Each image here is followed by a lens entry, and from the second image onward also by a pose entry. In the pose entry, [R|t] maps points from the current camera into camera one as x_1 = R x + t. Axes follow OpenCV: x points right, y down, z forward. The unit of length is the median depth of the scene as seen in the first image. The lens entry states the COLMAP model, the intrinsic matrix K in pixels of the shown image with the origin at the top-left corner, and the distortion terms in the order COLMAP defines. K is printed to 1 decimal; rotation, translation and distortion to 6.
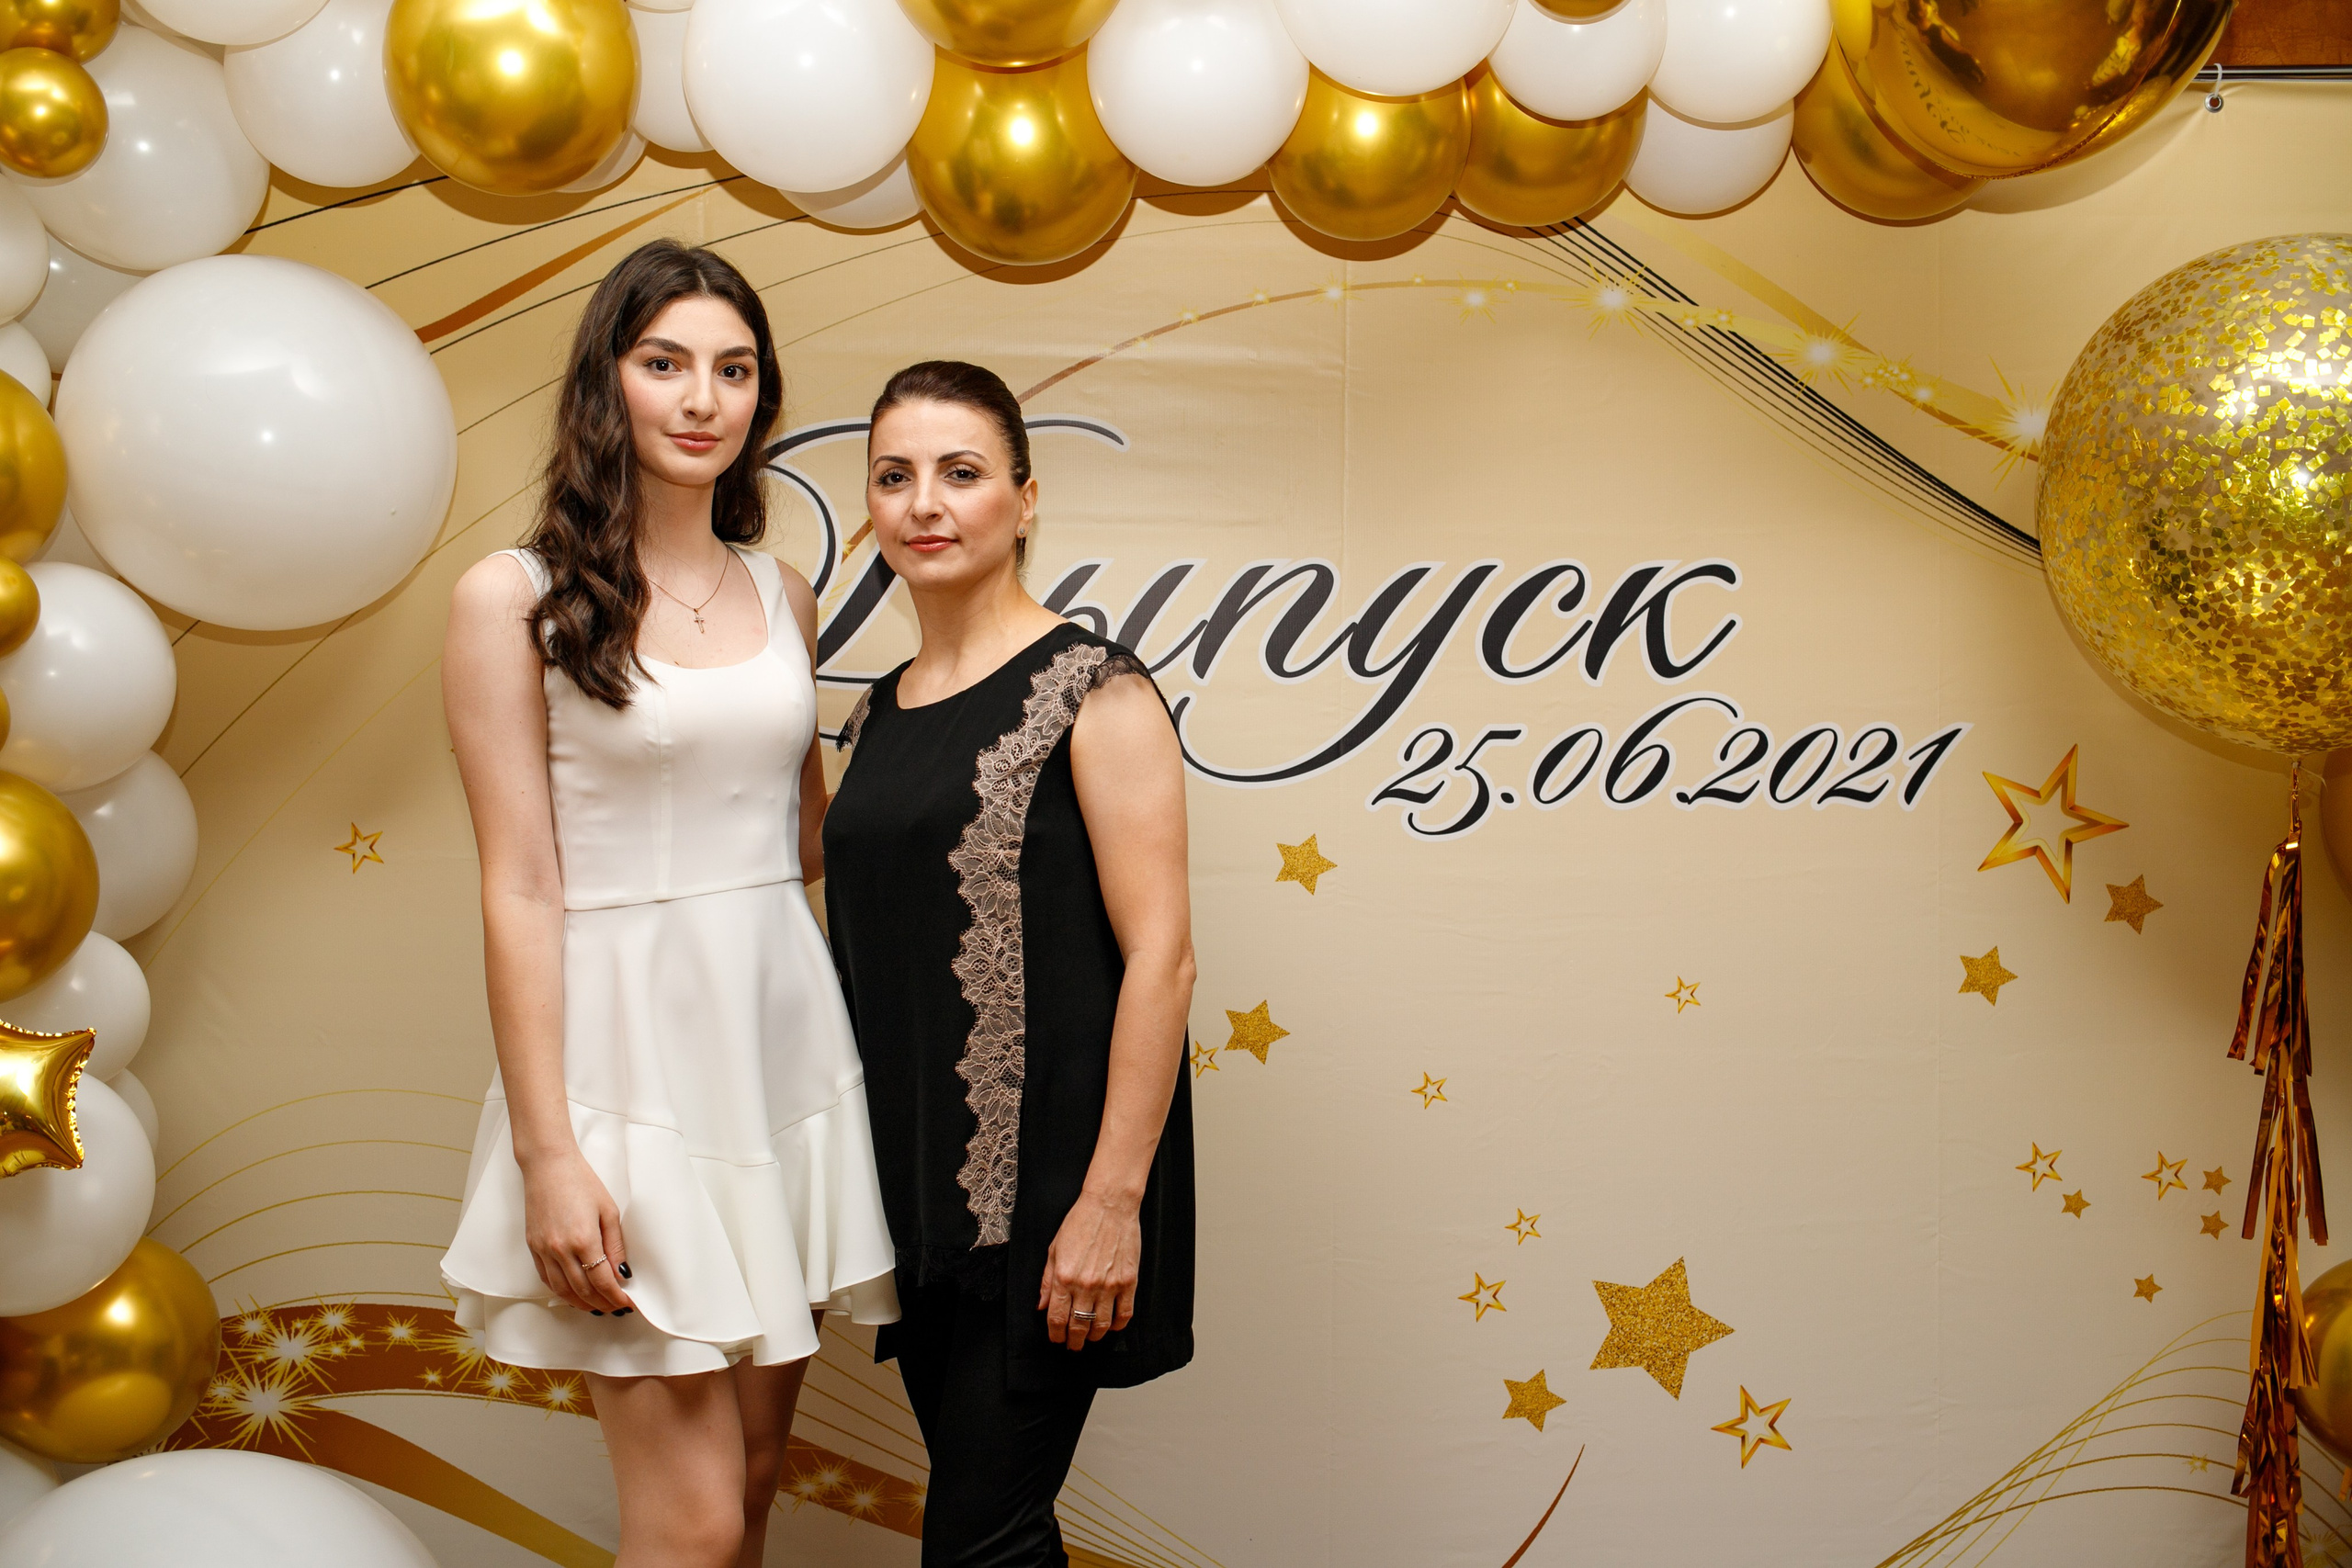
lens RADIAL K [[2301.7, 0, 1170.3], [0, 2301.7, 783.4], [0, 0, 1]] dist [-0.059649, 0.032335]
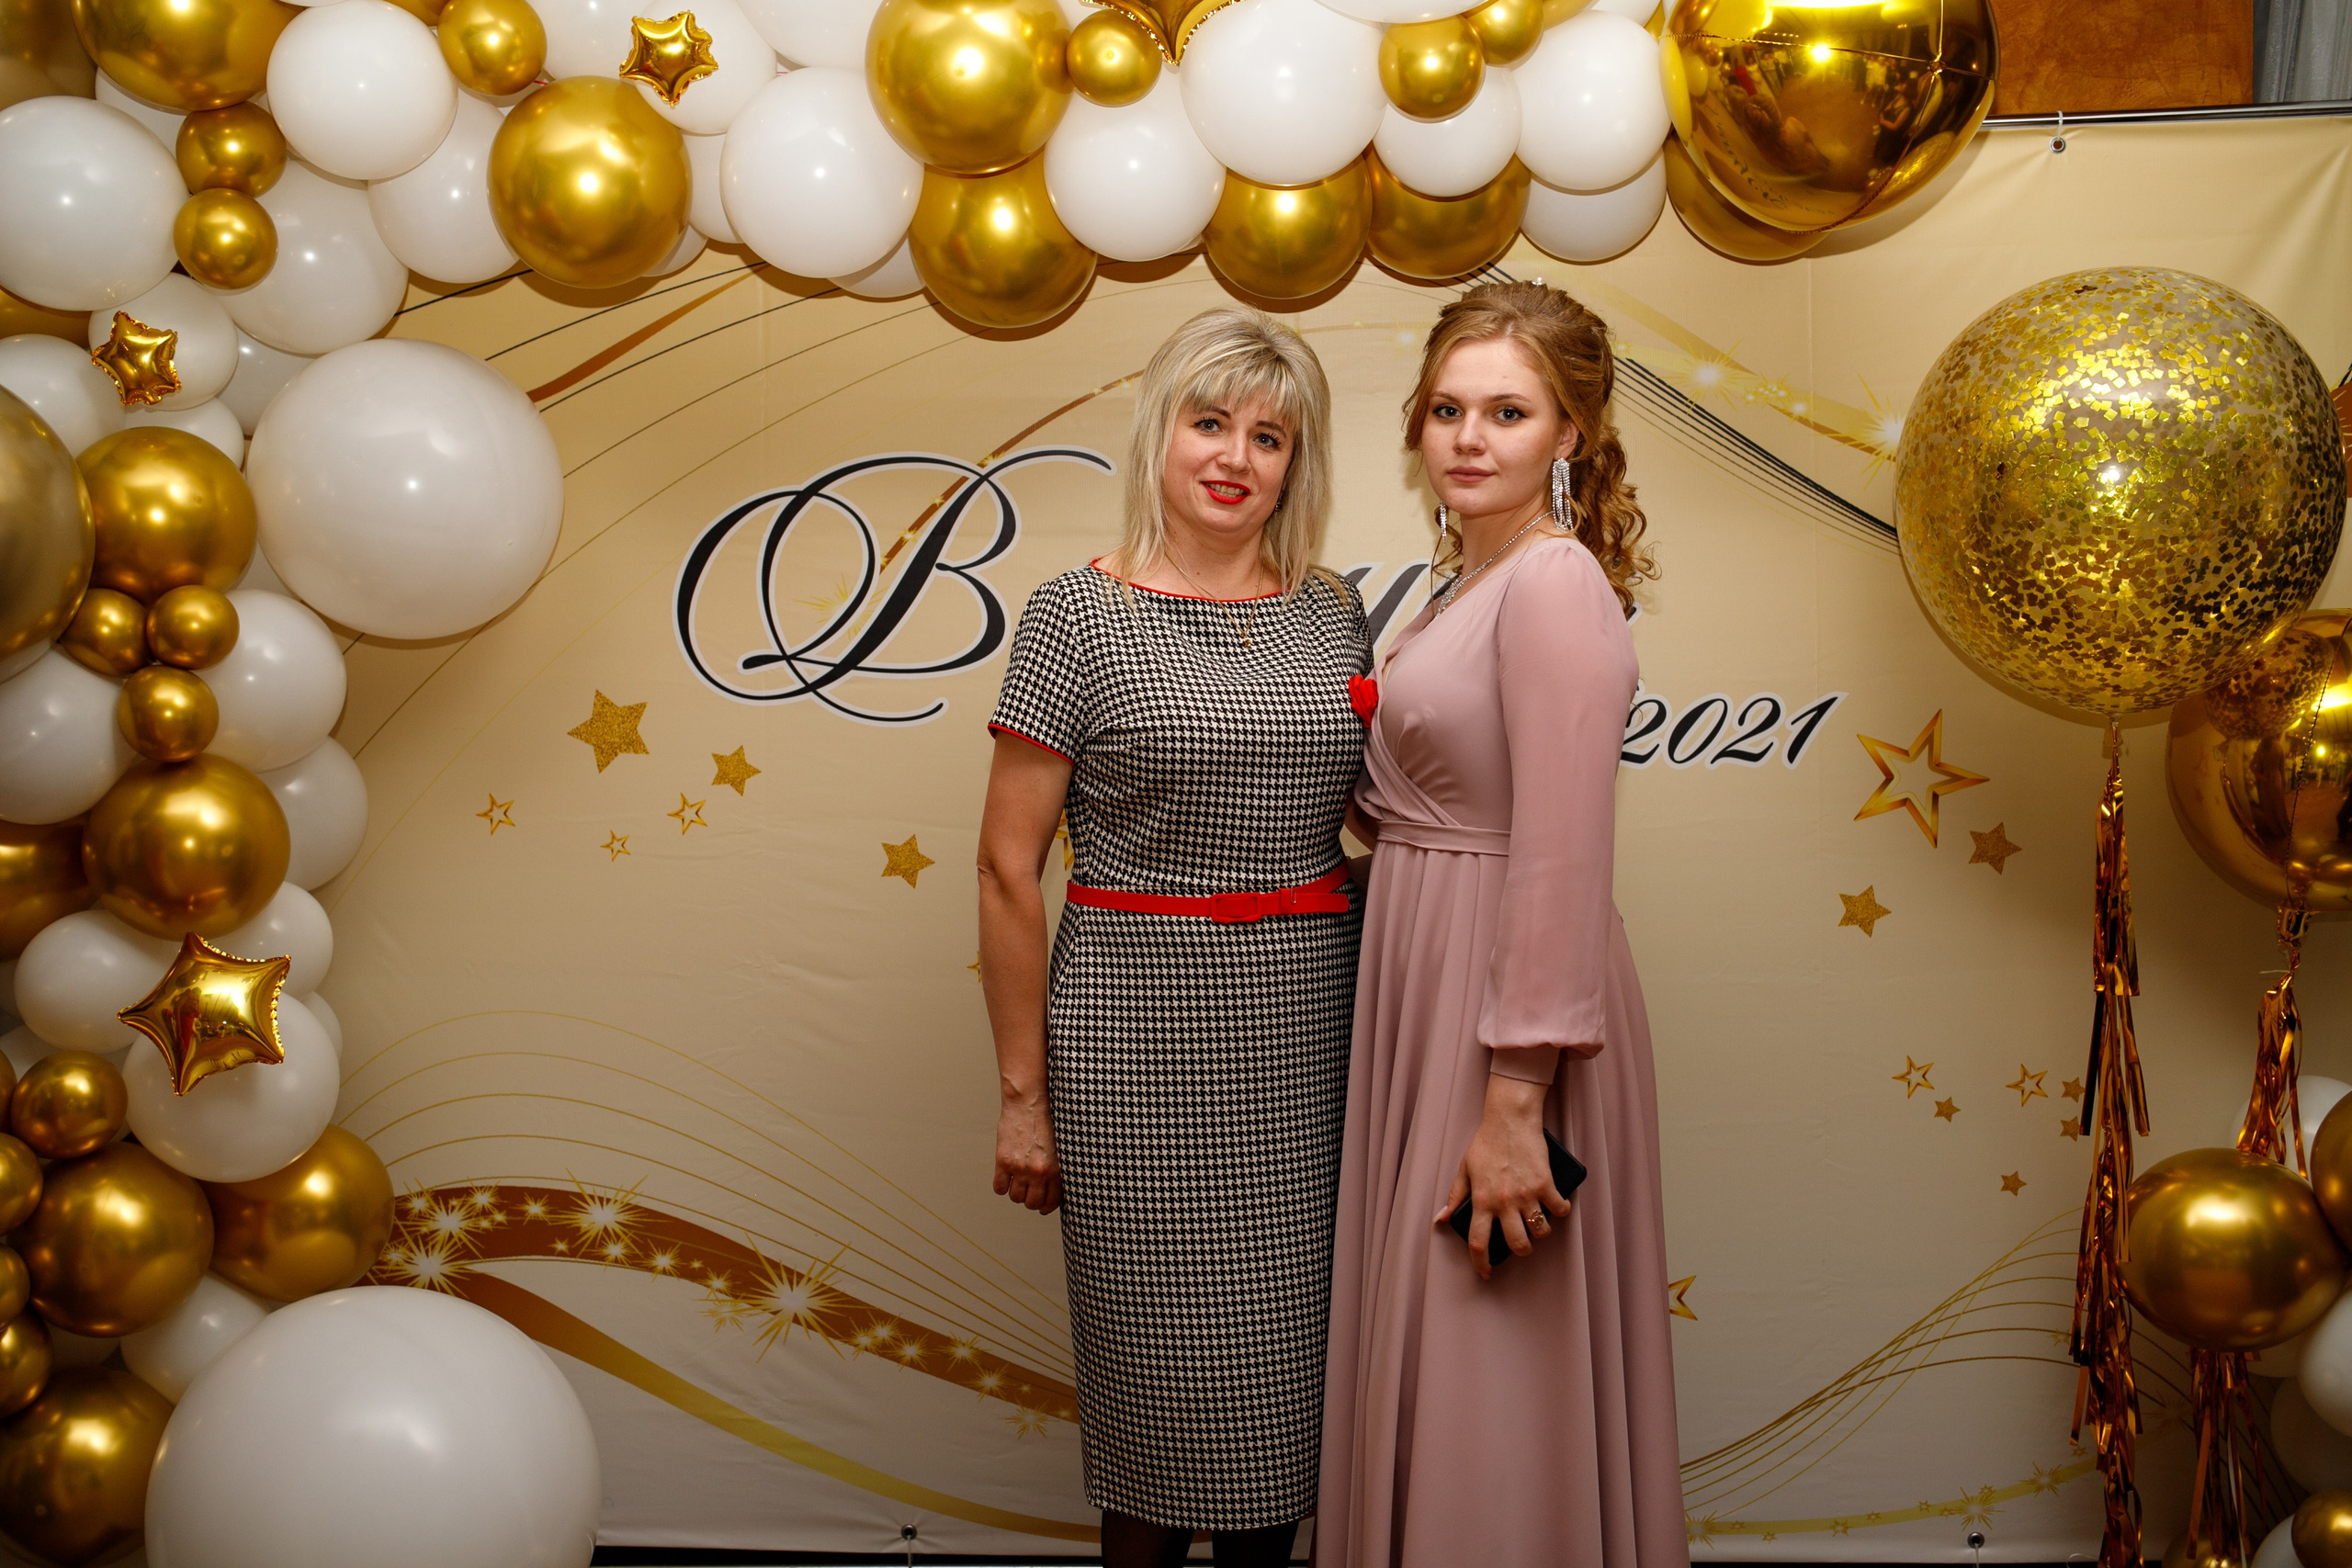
lens RADIAL K [[2287.0, 0, 1157.9], [0, 2287.0, 791.9], [0, 0, 1]] dist [-0.063940, 0.040301]
pose [[0.995070, -0.010914, -0.098575, 0.118136], [0.012344, 0.999827, 0.013909, 0.003715], [0.098407, -0.015057, 0.995032, -0.178199]]
